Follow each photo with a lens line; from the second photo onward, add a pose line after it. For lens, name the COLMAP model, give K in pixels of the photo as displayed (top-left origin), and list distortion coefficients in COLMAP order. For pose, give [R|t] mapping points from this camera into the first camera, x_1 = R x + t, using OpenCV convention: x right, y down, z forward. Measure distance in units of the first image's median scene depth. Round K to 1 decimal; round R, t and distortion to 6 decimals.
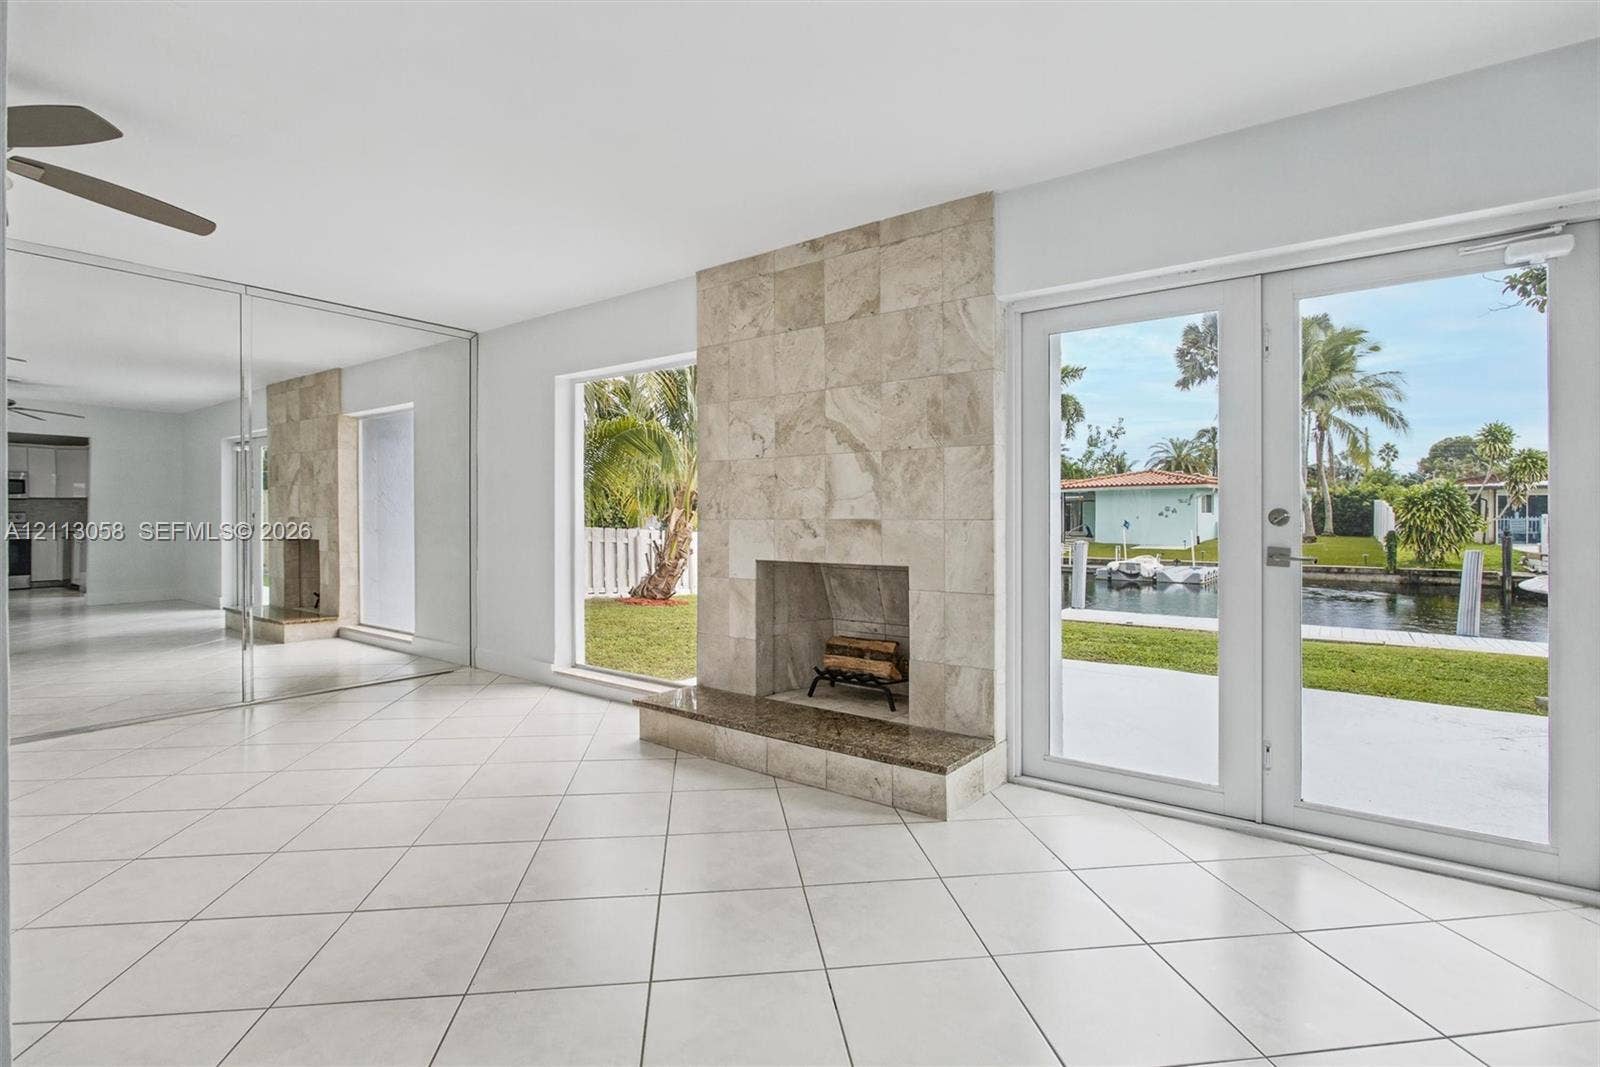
lens RADIAL K [[784.0, 0, 809.7], [0, 784.0, 519.7], [0, 0, 1]] dist [-0.002026, 0.000014]
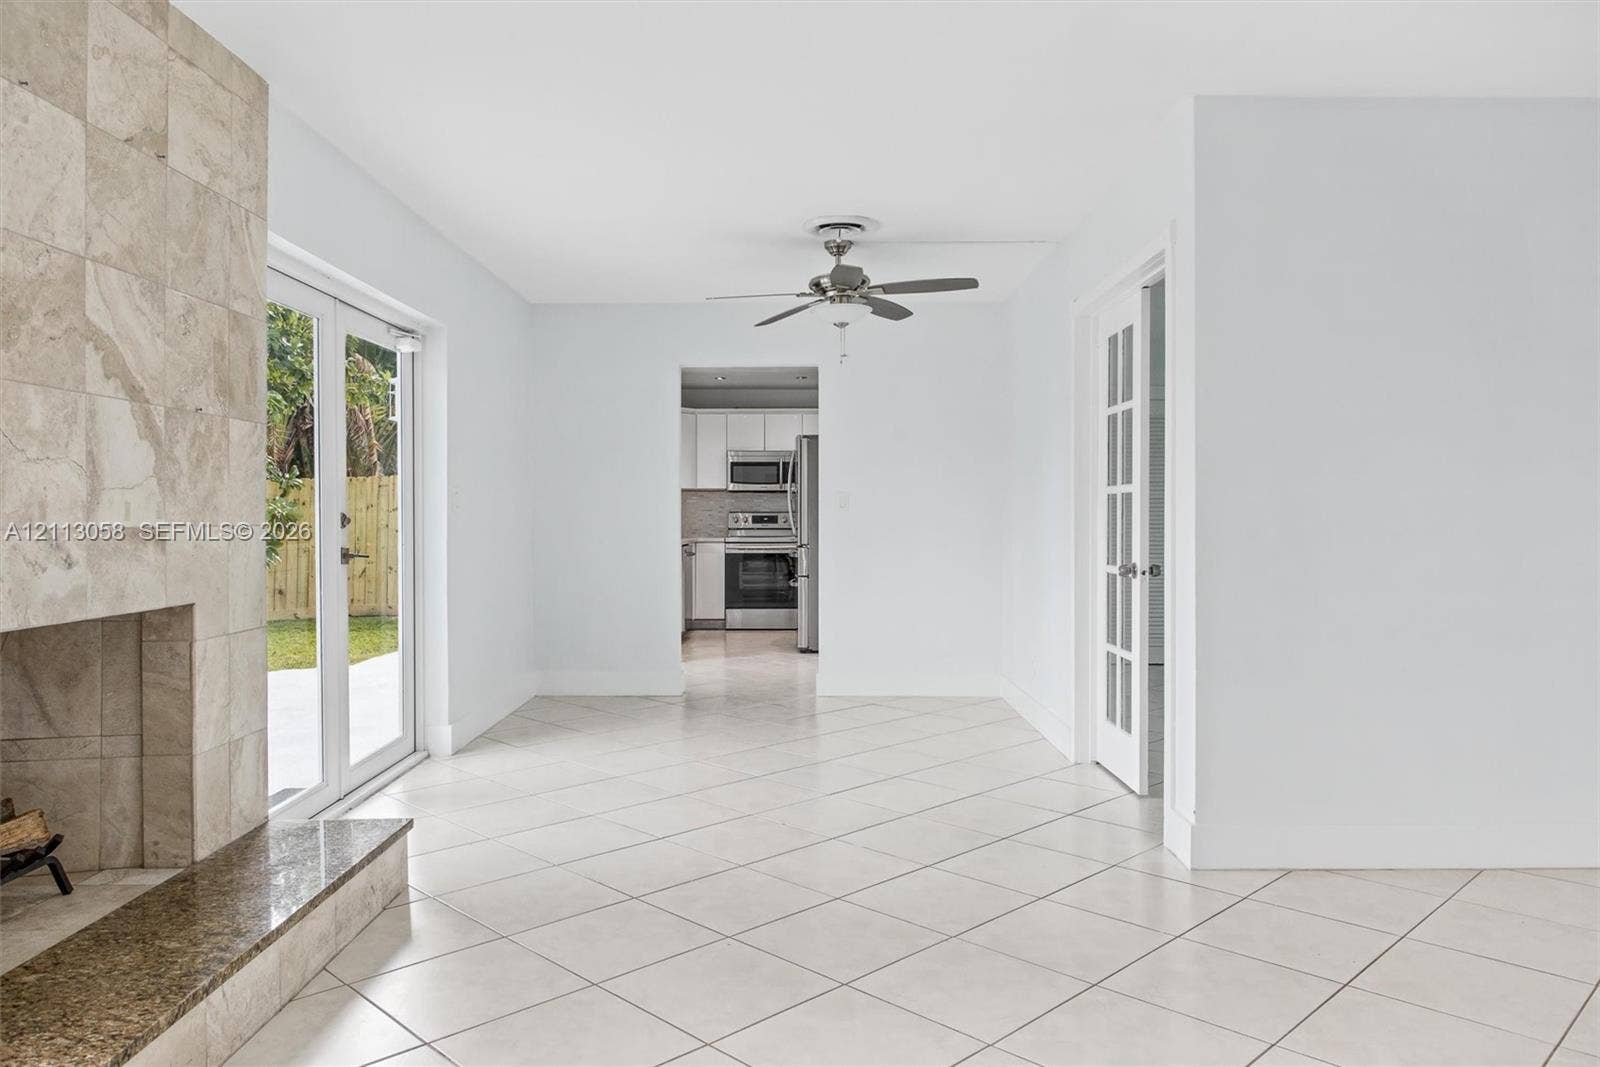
lens RADIAL K [[1102.7, 0, 823.8], [0, 1102.7, 527.0], [0, 0, 1]] dist [-0.000716, -0.001033]
pose [[-0.621256, -0.007244, 0.783574, -0.772315], [0.004441, 0.999909, 0.012765, -0.008007], [-0.783595, 0.011410, -0.621167, 1.044629]]
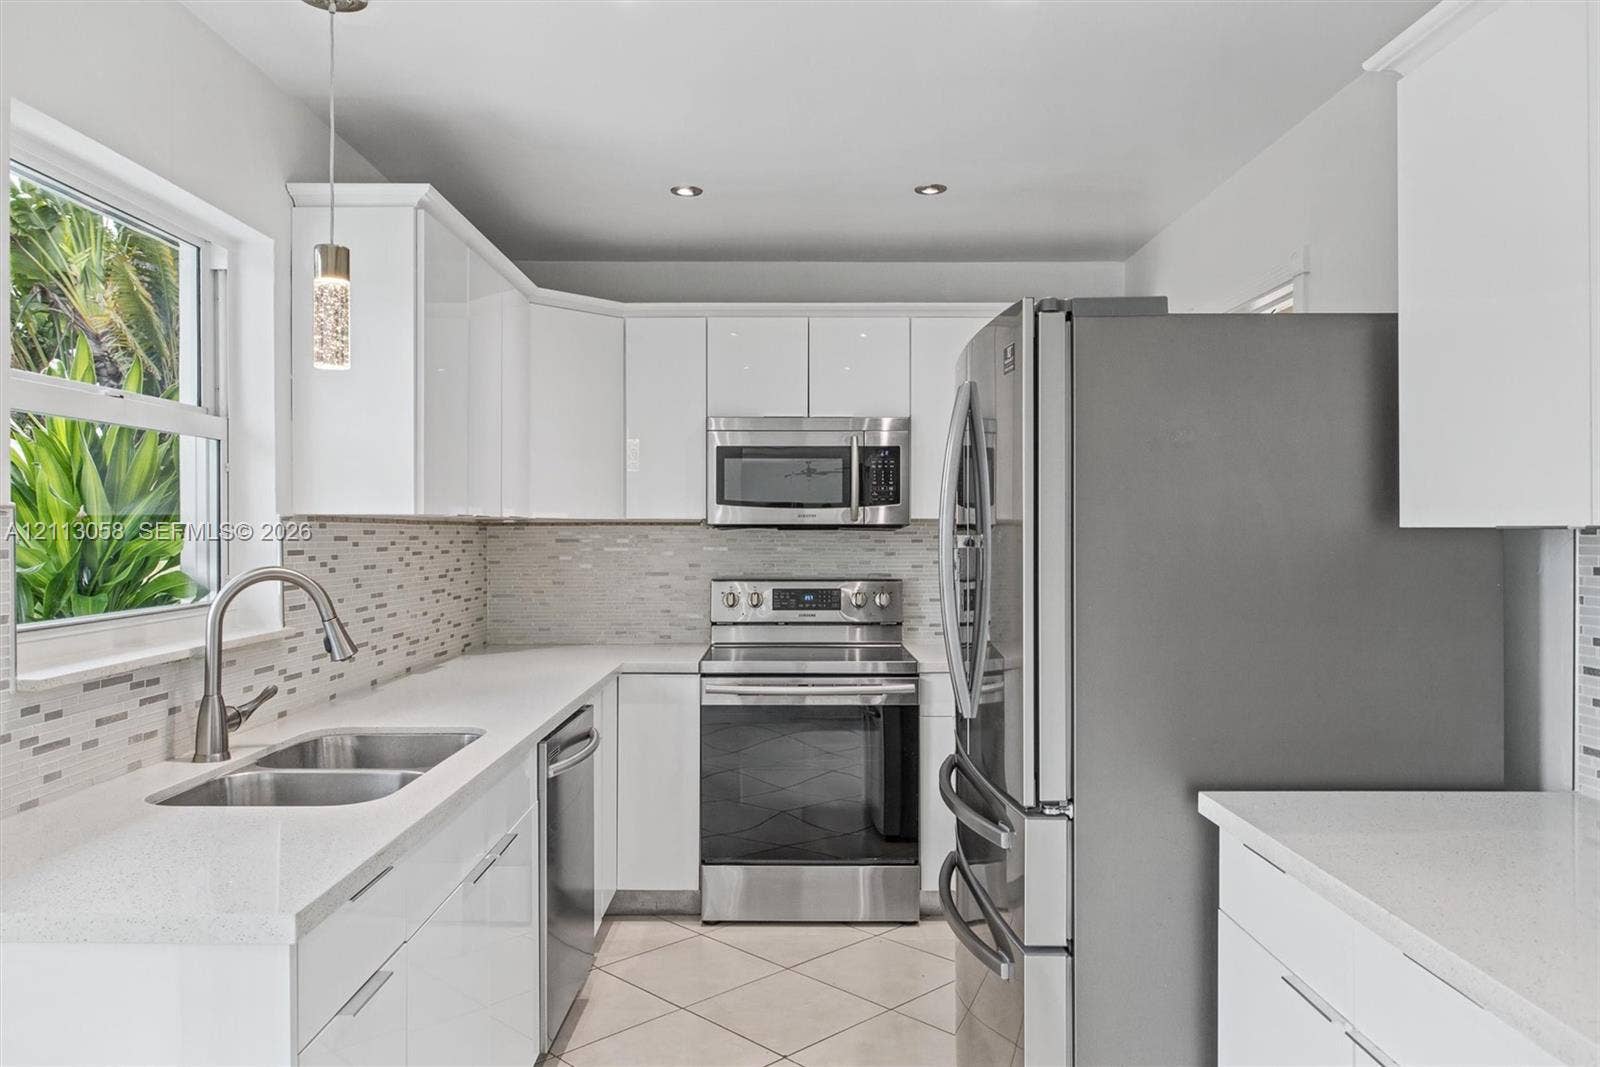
lens RADIAL K [[1146.8, 0, 762.2], [0, 1146.8, 532.5], [0, 0, 1]] dist [0.003309, 0.003103]
pose [[-0.583703, -0.003480, 0.811960, 0.783781], [0.003133, 0.999974, 0.006538, -0.069952], [-0.811961, 0.006360, -0.583677, 0.008047]]
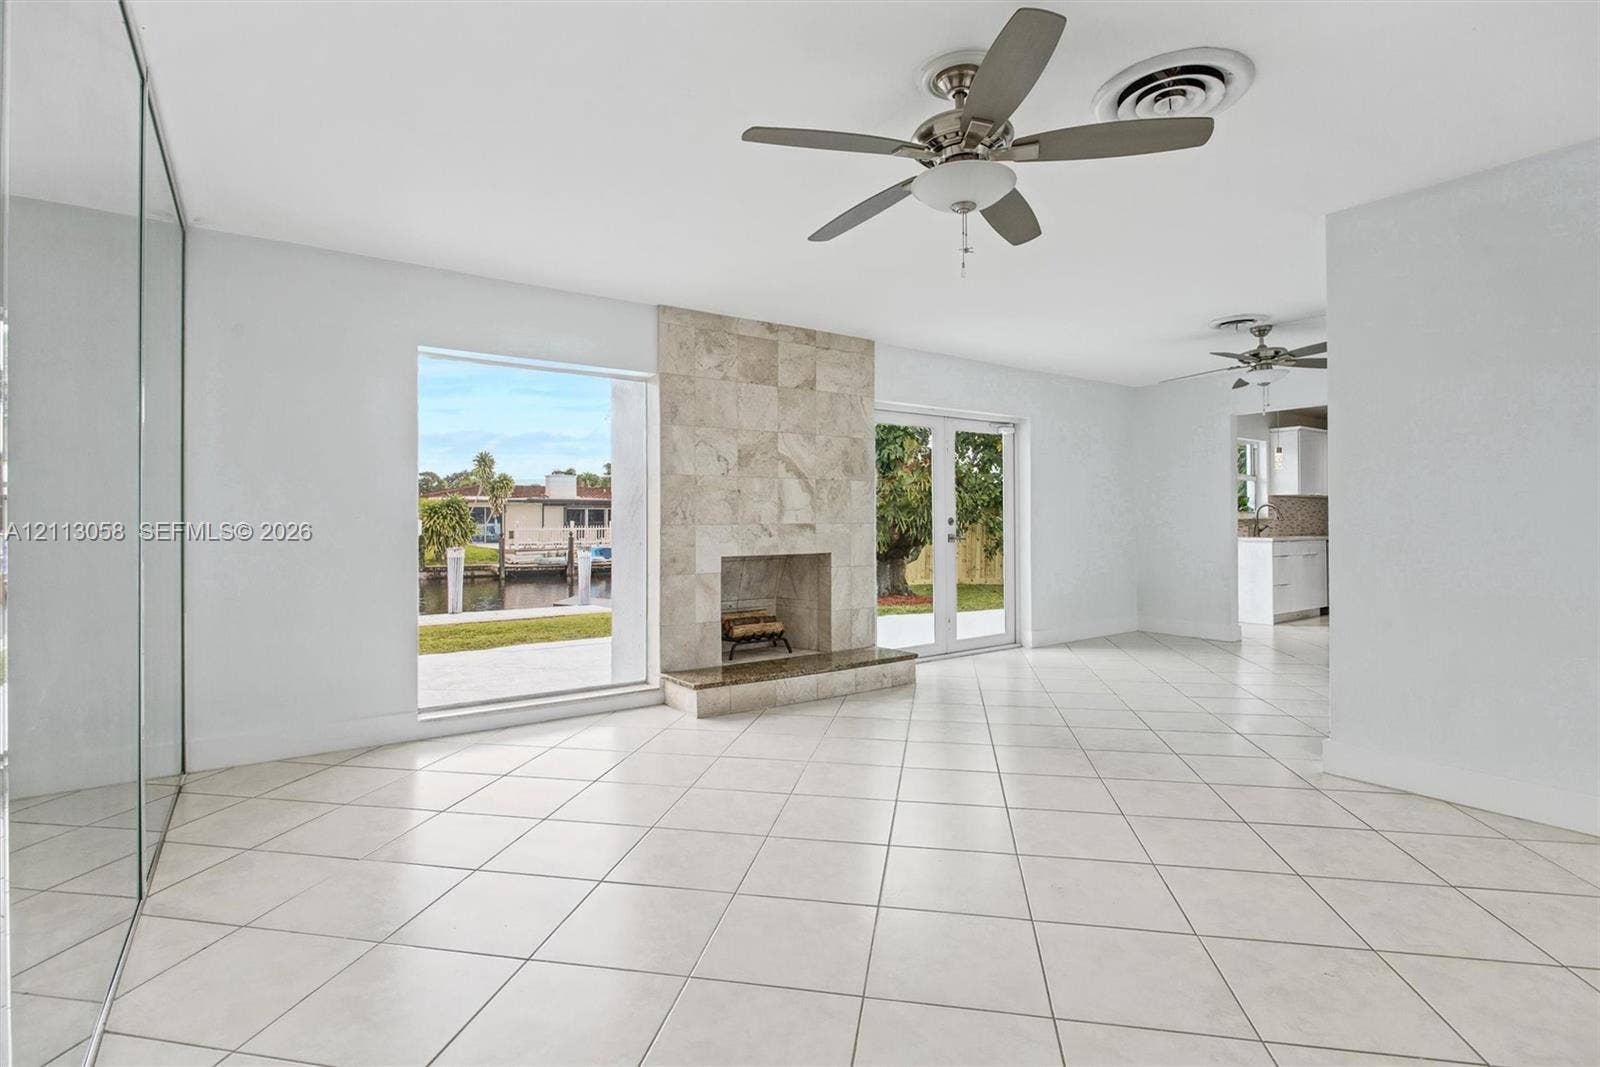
lens RADIAL K [[784.0, 0, 809.7], [0, 784.0, 519.7], [0, 0, 1]] dist [-0.002026, 0.000014]
pose [[0.283498, 0.000940, 0.958972, -1.292345], [0.008206, 0.999961, -0.003406, -0.002983], [-0.958938, 0.008835, 0.283479, 0.534454]]
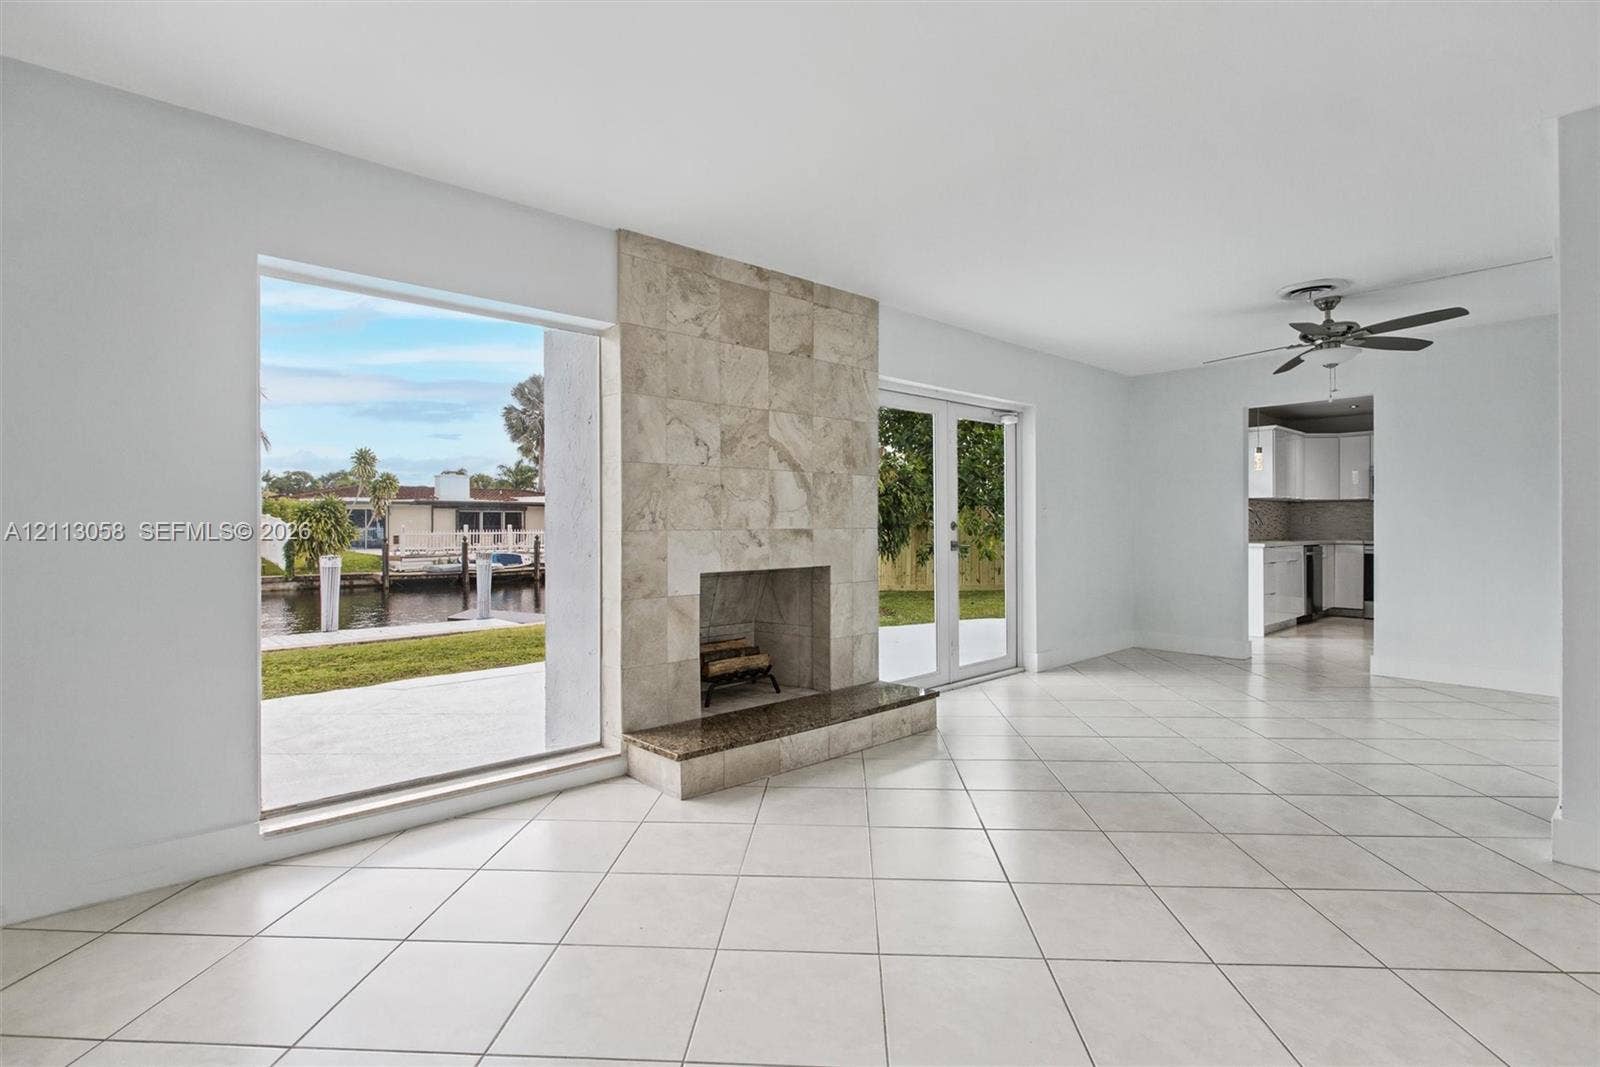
lens RADIAL K [[780.7, 0, 803.7], [0, 780.7, 527.2], [0, 0, 1]] dist [-0.005421, 0.001172]
pose [[0.167057, -0.004075, 0.985939, -1.022000], [0.008212, 0.999963, 0.002742, -0.005896], [-0.985913, 0.007638, 0.167084, 0.756244]]
